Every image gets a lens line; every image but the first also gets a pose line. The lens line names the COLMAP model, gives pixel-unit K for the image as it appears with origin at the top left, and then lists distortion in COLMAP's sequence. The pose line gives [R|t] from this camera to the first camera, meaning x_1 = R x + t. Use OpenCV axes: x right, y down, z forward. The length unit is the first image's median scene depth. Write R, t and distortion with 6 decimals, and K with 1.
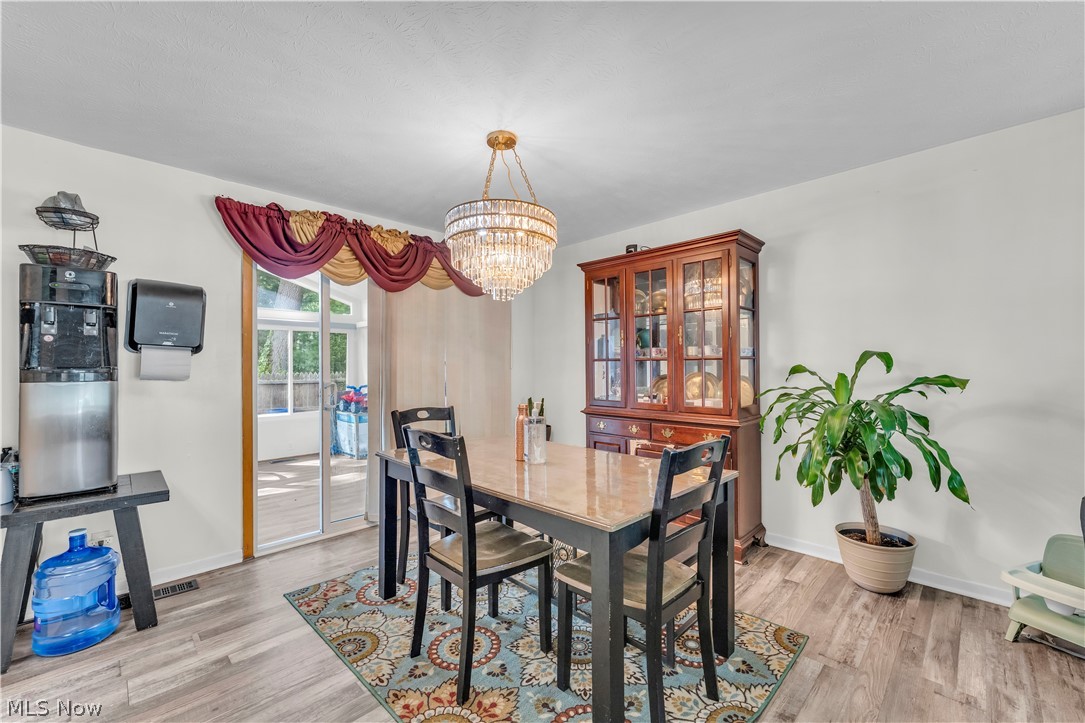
lens RADIAL K [[443.8, 0, 535.9], [0, 443.8, 363.2], [0, 0, 1]] dist [-0.001405, -0.000135]
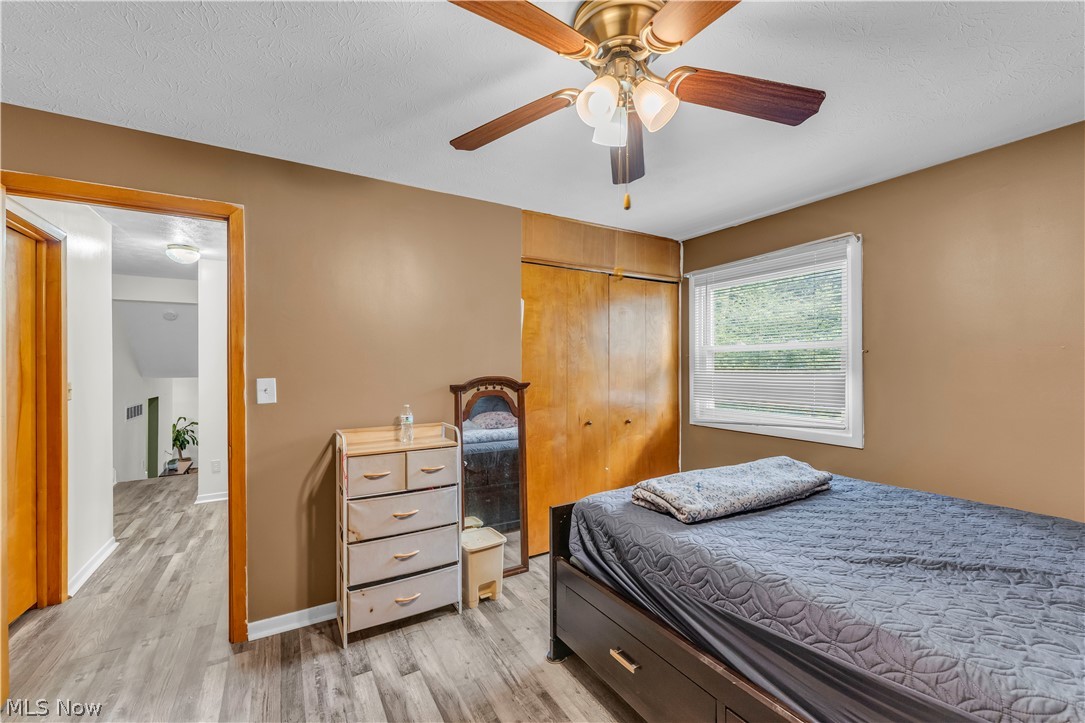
lens RADIAL K [[443.8, 0, 543.8], [0, 443.8, 365.1], [0, 0, 1]] dist [-0.001405, -0.000135]
pose [[0.237322, 0.006759, 0.971408, -2.745706], [-0.015758, 0.999871, -0.003108, -0.605016], [-0.971303, -0.014569, 0.237398, -3.637472]]
